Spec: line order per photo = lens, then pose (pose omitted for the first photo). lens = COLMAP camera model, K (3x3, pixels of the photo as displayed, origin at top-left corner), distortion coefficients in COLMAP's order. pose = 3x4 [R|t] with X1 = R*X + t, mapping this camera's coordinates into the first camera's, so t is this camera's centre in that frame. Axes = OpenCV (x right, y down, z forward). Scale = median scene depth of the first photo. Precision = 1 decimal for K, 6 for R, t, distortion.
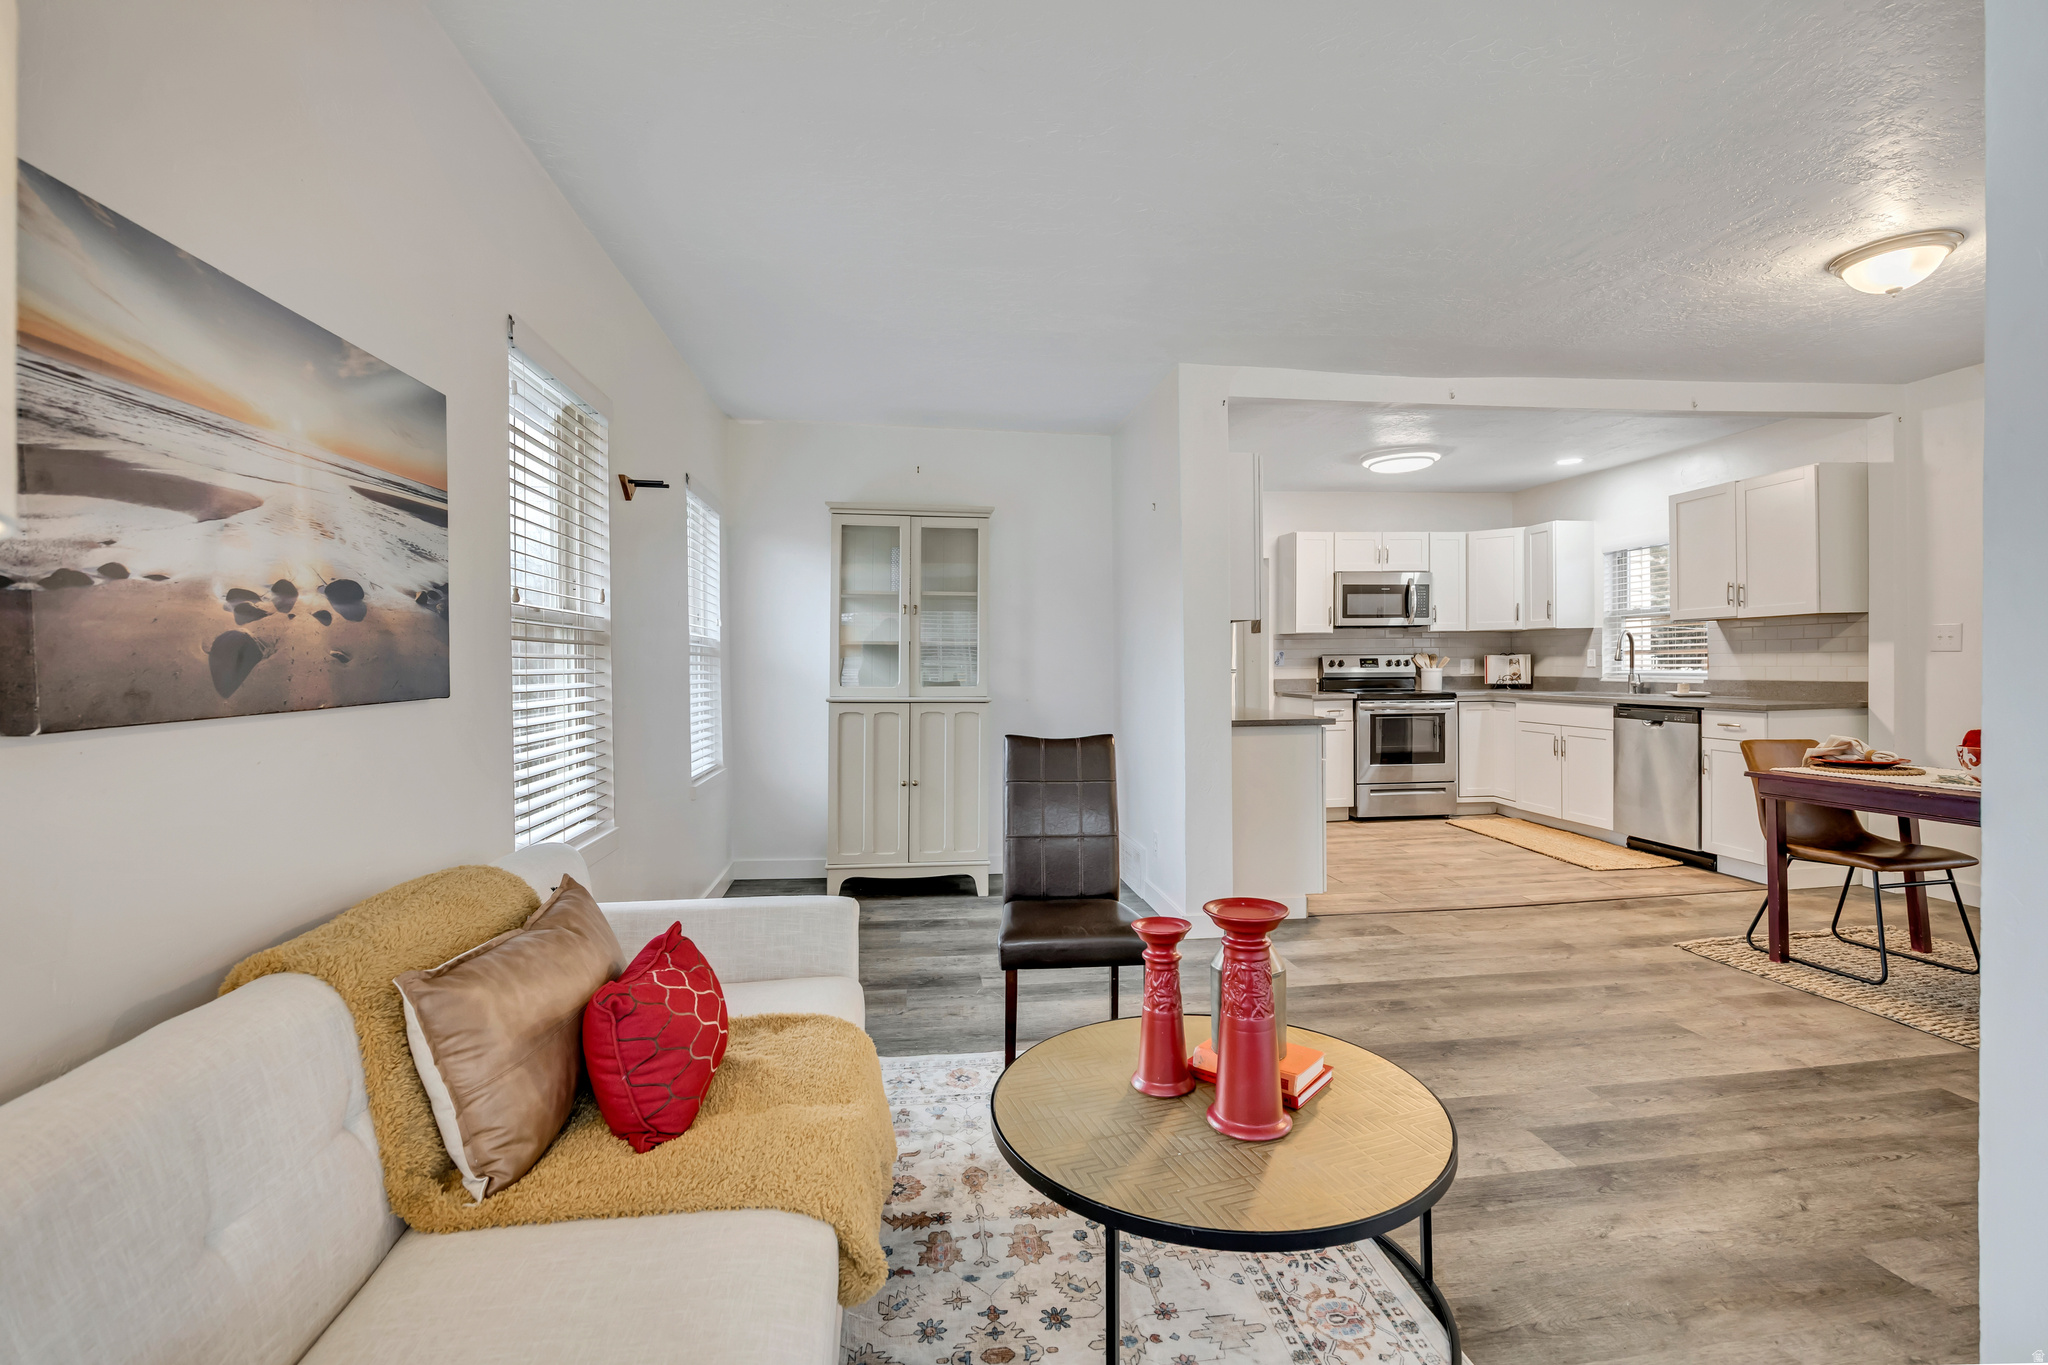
lens RADIAL K [[957.3, 0, 1024.0], [0, 957.3, 682.5], [0, 0, 1]] dist [-0.002725, 0.000047]
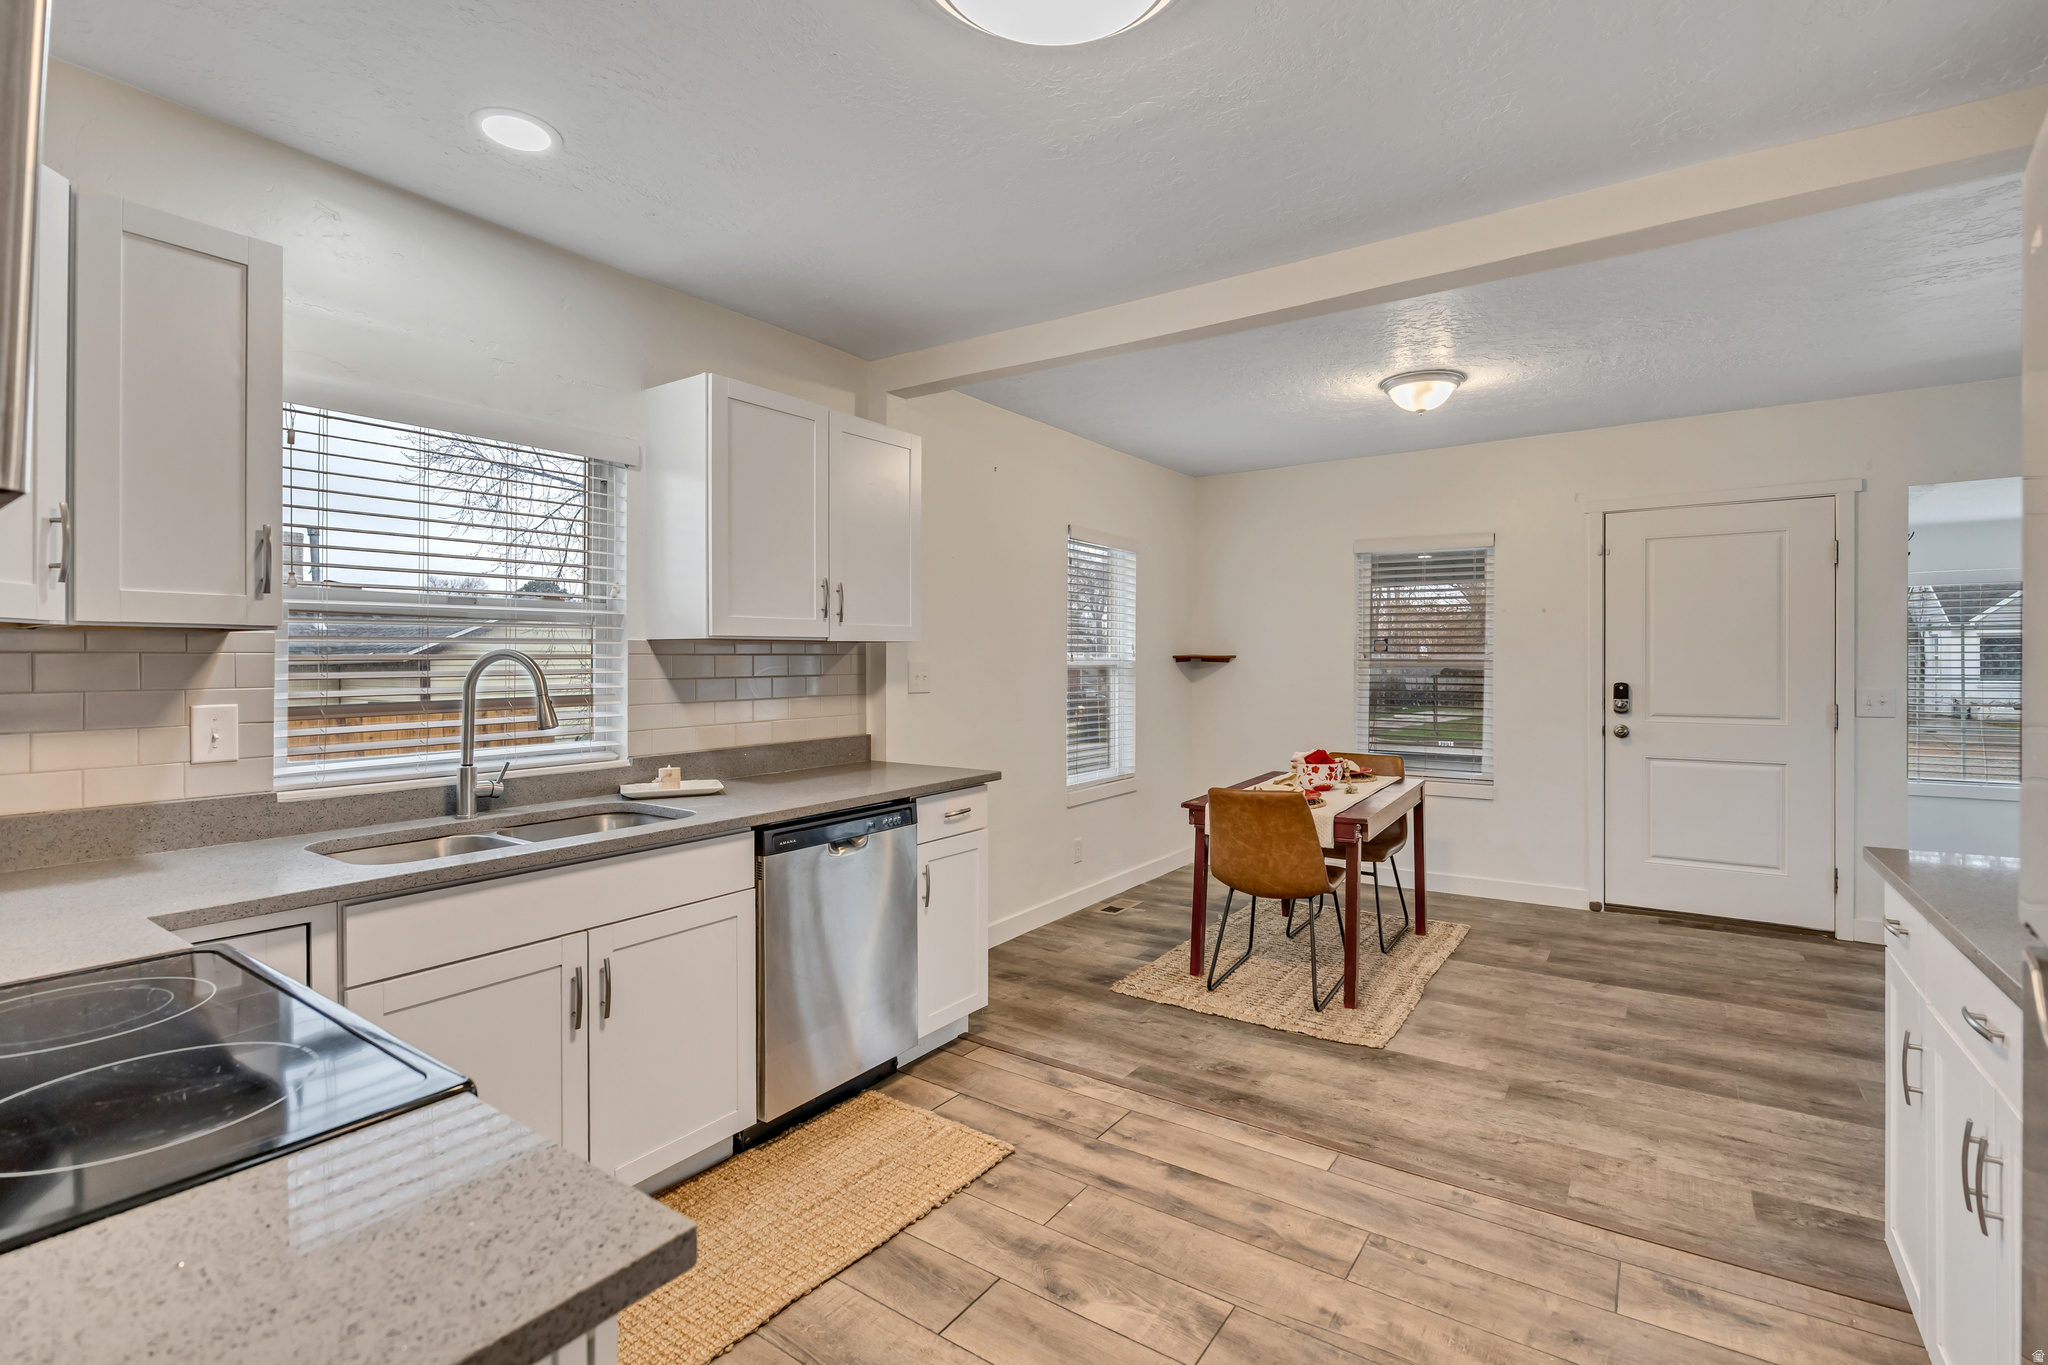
lens RADIAL K [[904.2, 0, 1057.3], [0, 904.2, 655.5], [0, 0, 1]] dist [-0.002300, -0.000043]
pose [[-0.742619, 0.019161, 0.669440, 0.230899], [0.024197, 0.999706, -0.001772, -0.047414], [-0.669277, 0.014883, -0.742864, 1.146764]]
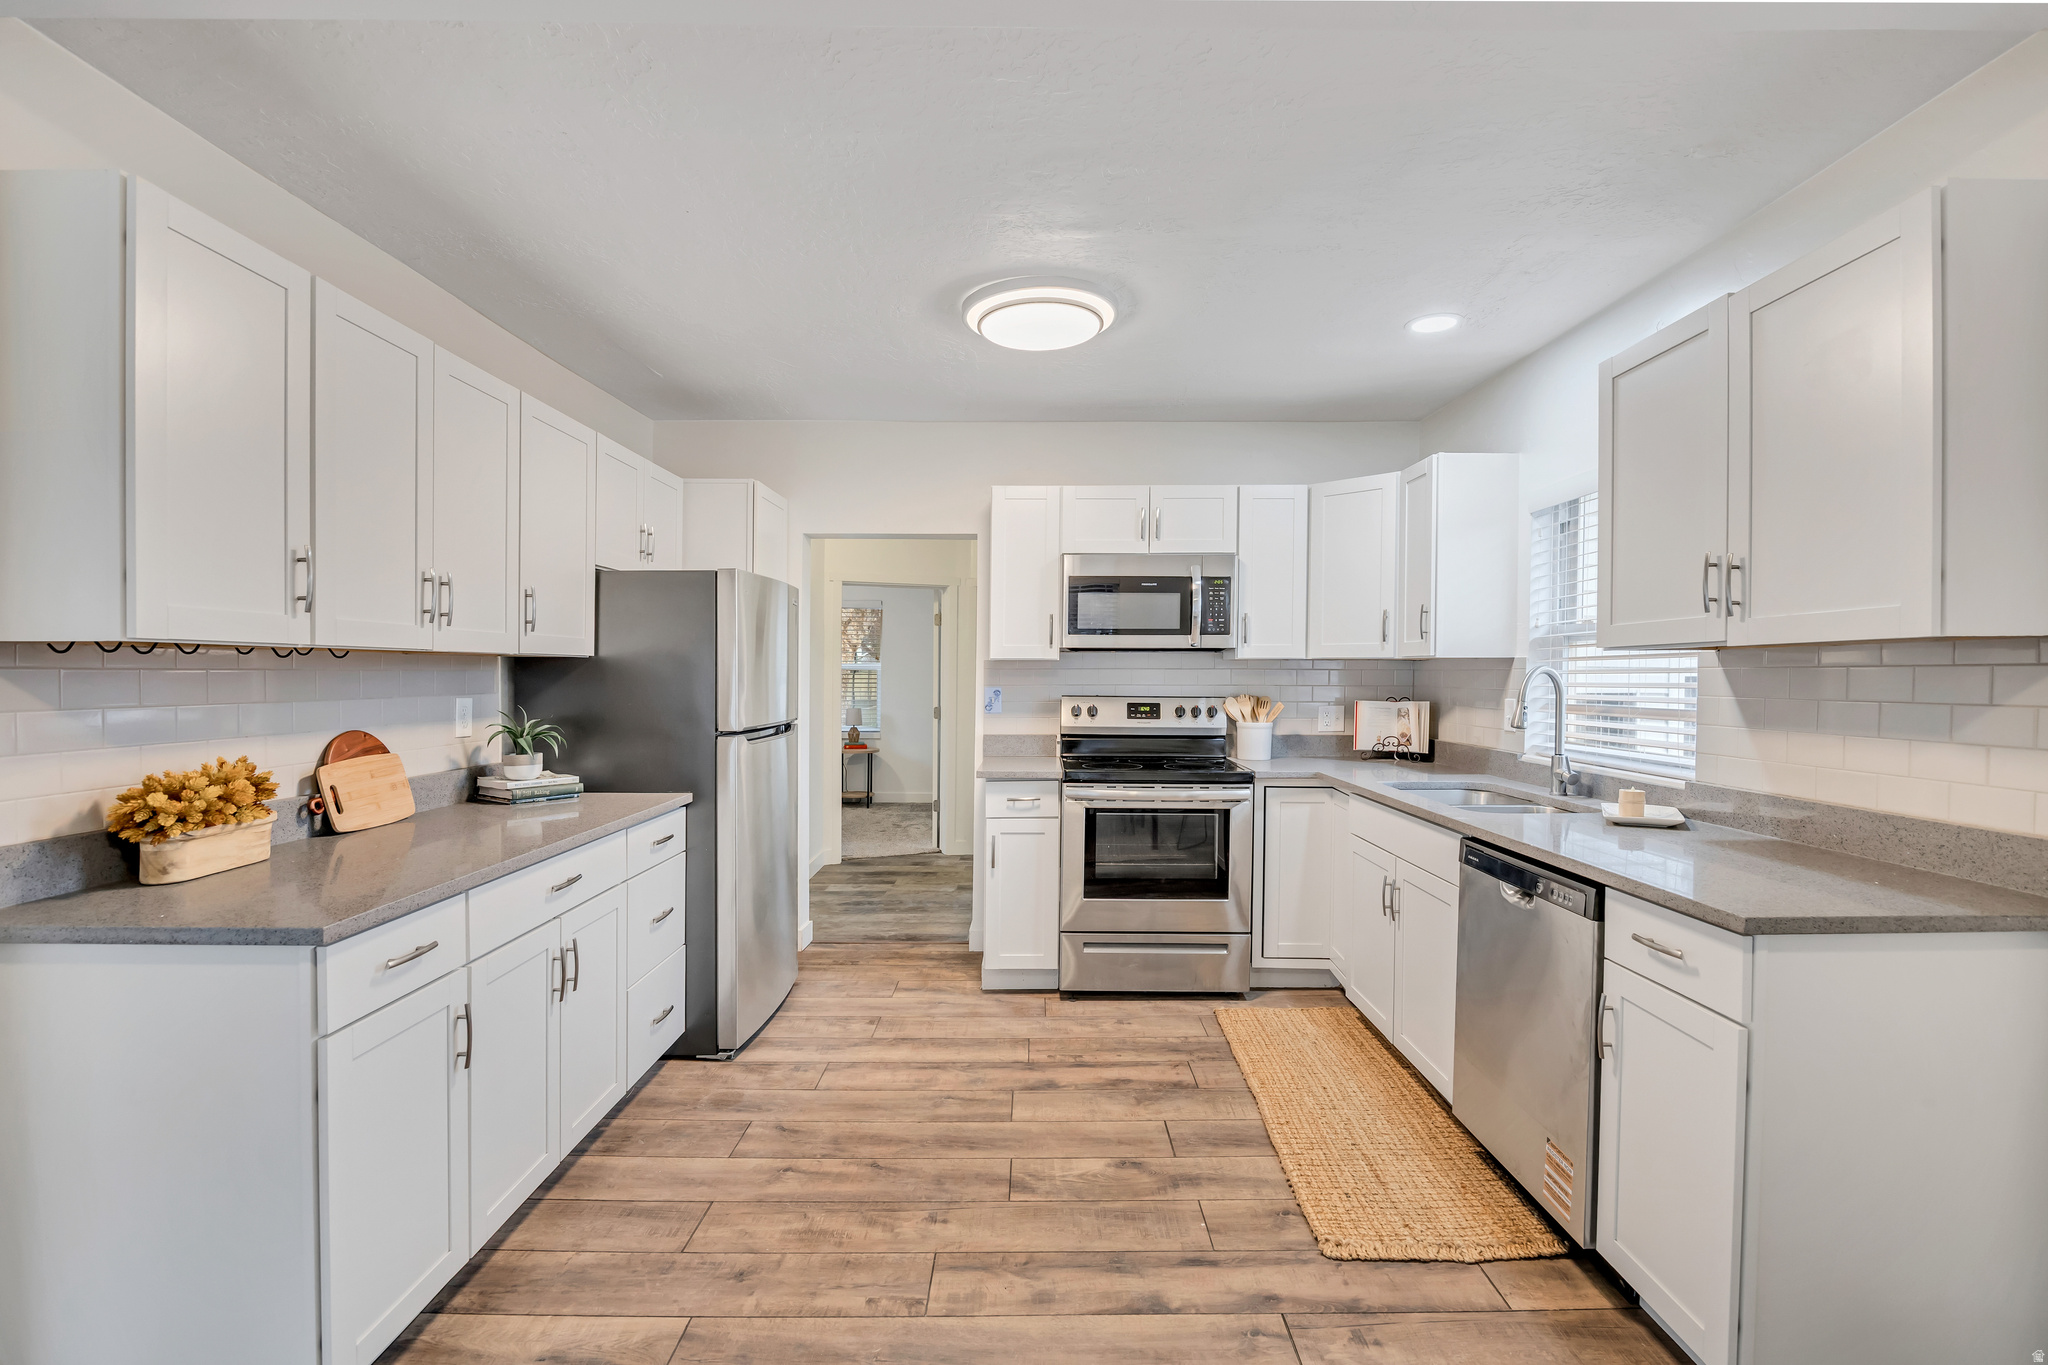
lens RADIAL K [[929.6, 0, 1028.7], [0, 929.6, 699.7], [0, 0, 1]] dist [-0.011321, -0.000162]
pose [[0.988281, 0.017061, -0.151691, 0.455650], [-0.015453, 0.999811, 0.011777, -0.039752], [0.151863, -0.009295, 0.988358, 0.510859]]
